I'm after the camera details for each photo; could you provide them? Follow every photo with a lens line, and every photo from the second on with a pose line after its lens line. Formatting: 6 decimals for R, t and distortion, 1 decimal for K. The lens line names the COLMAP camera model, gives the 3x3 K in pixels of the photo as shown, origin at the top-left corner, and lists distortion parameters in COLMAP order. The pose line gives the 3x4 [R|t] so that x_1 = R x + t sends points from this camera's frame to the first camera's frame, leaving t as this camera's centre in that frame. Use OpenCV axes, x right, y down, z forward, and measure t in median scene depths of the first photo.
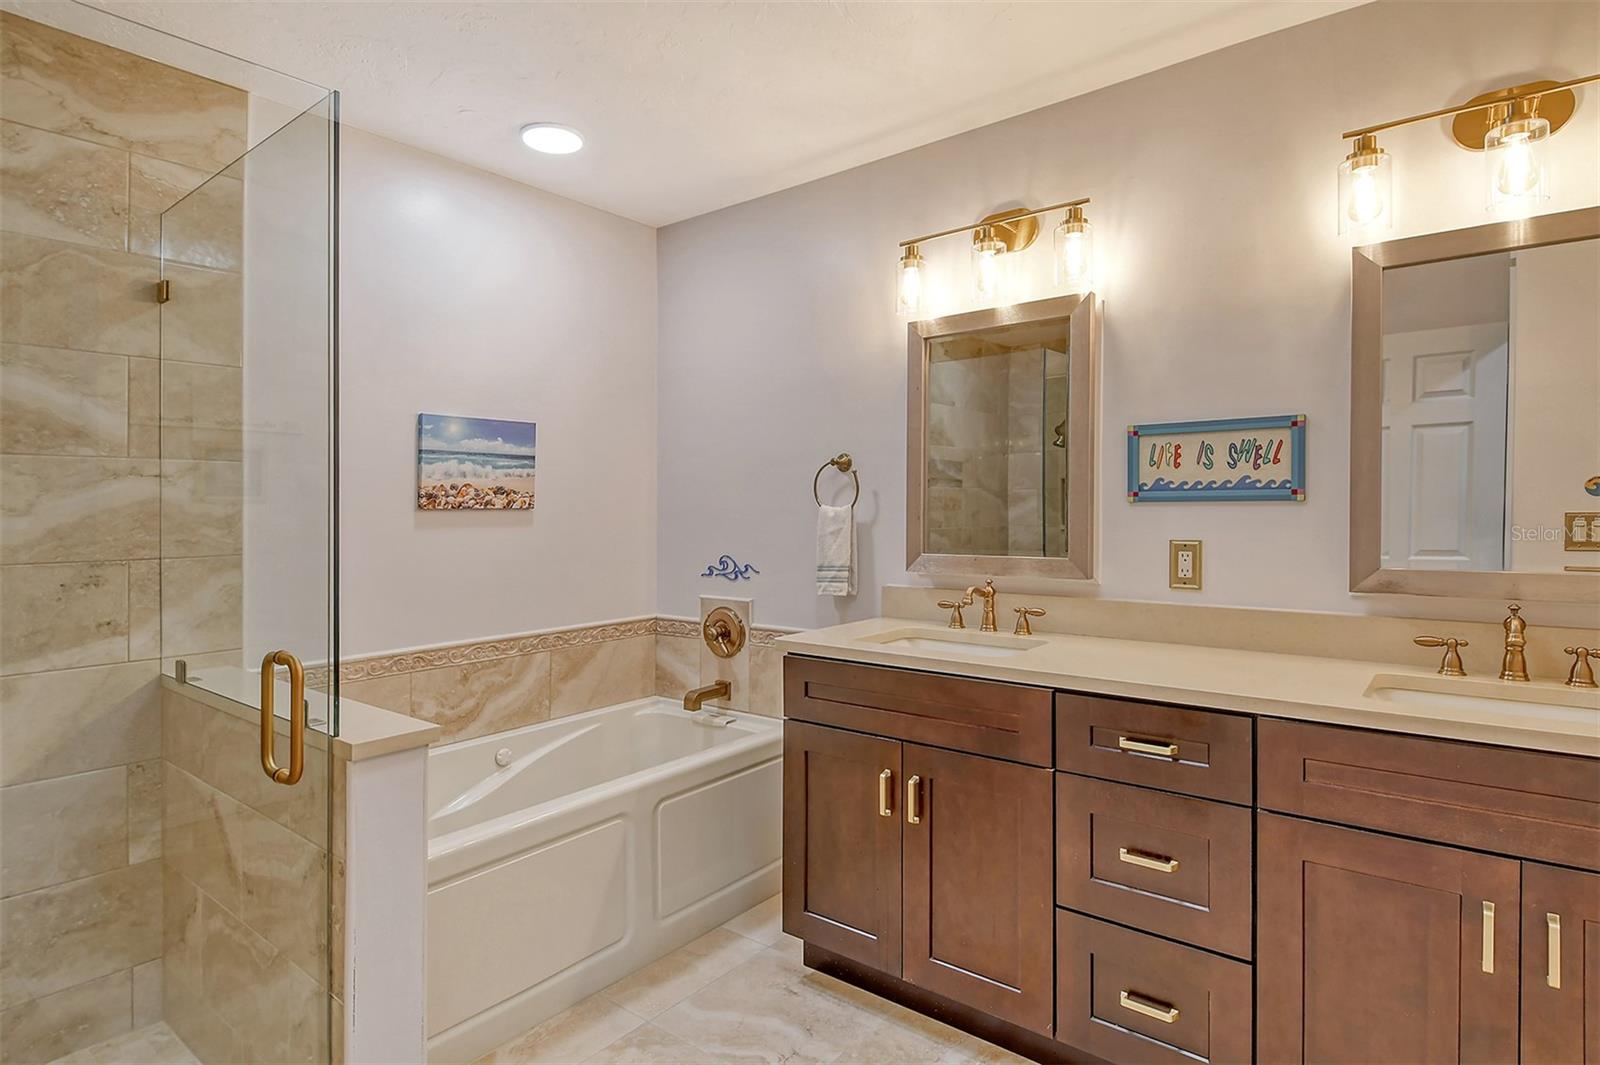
lens RADIAL K [[841.6, 0, 842.0], [0, 841.6, 519.3], [0, 0, 1]] dist [0.016121, -0.017796]
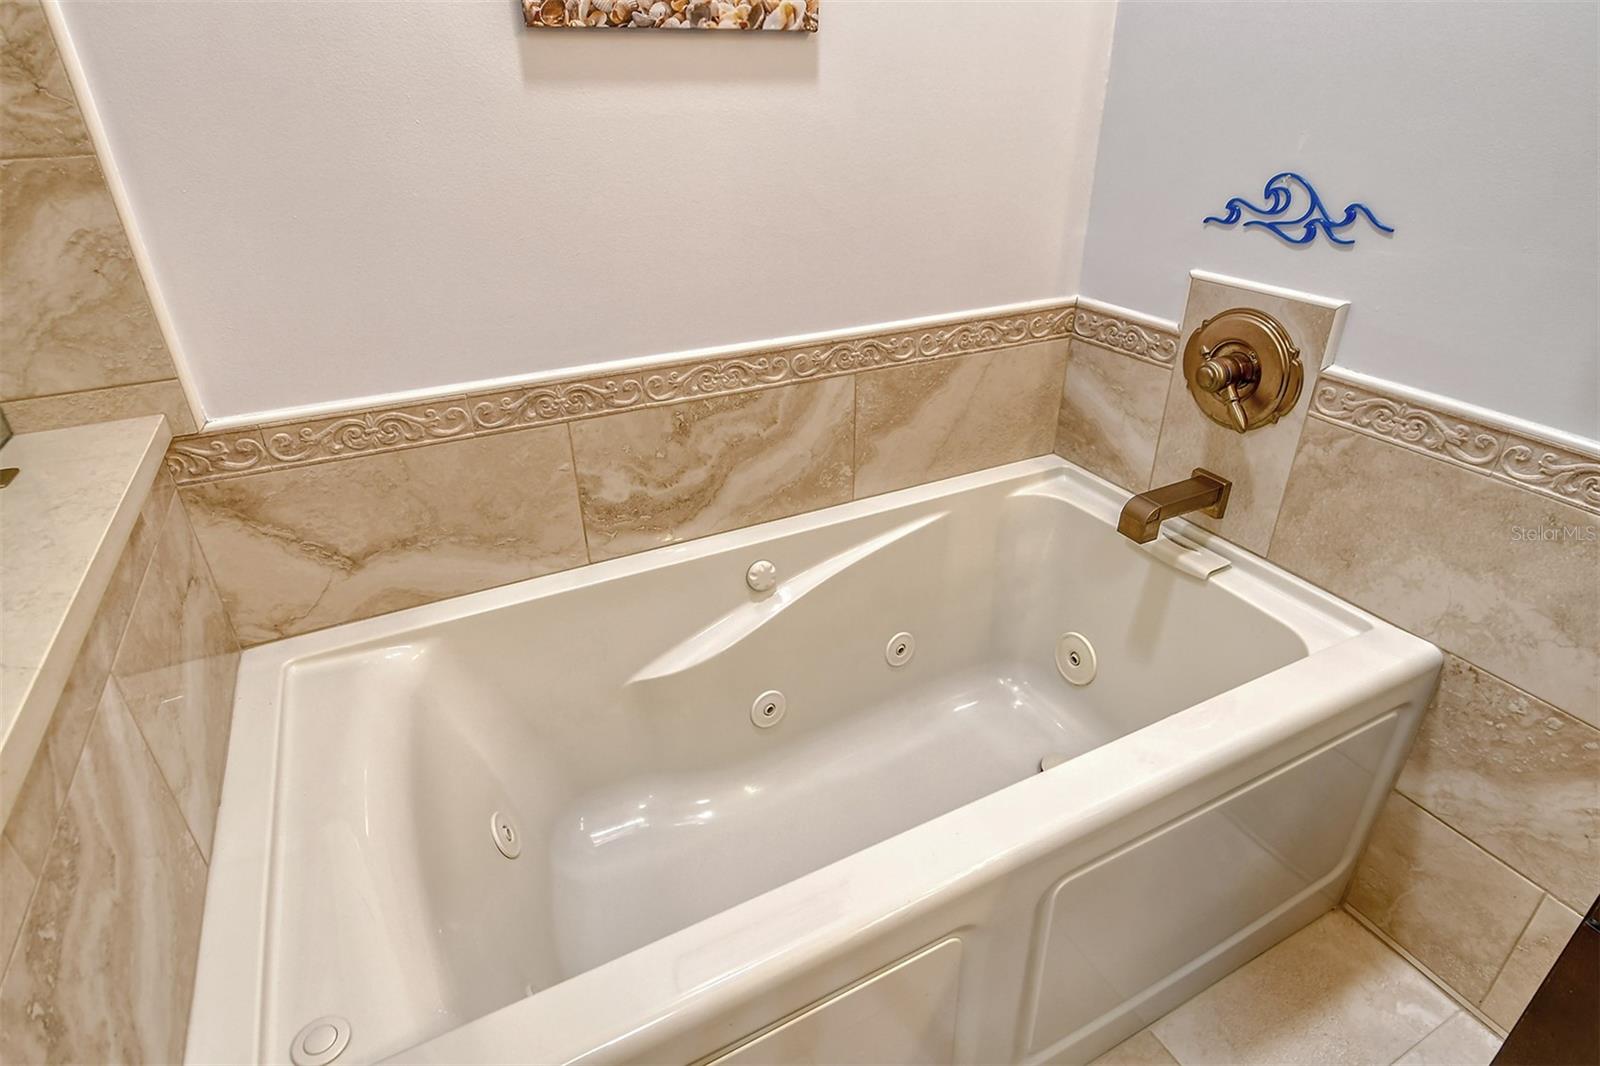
lens RADIAL K [[841.6, 0, 842.0], [0, 841.6, 519.8], [0, 0, 1]] dist [0.016121, -0.017796]
pose [[0.908619, 0.195564, -0.369007, -0.154725], [-0.006368, 0.889968, 0.455979, 0.010014], [0.417577, -0.411962, 0.809887, 0.559425]]
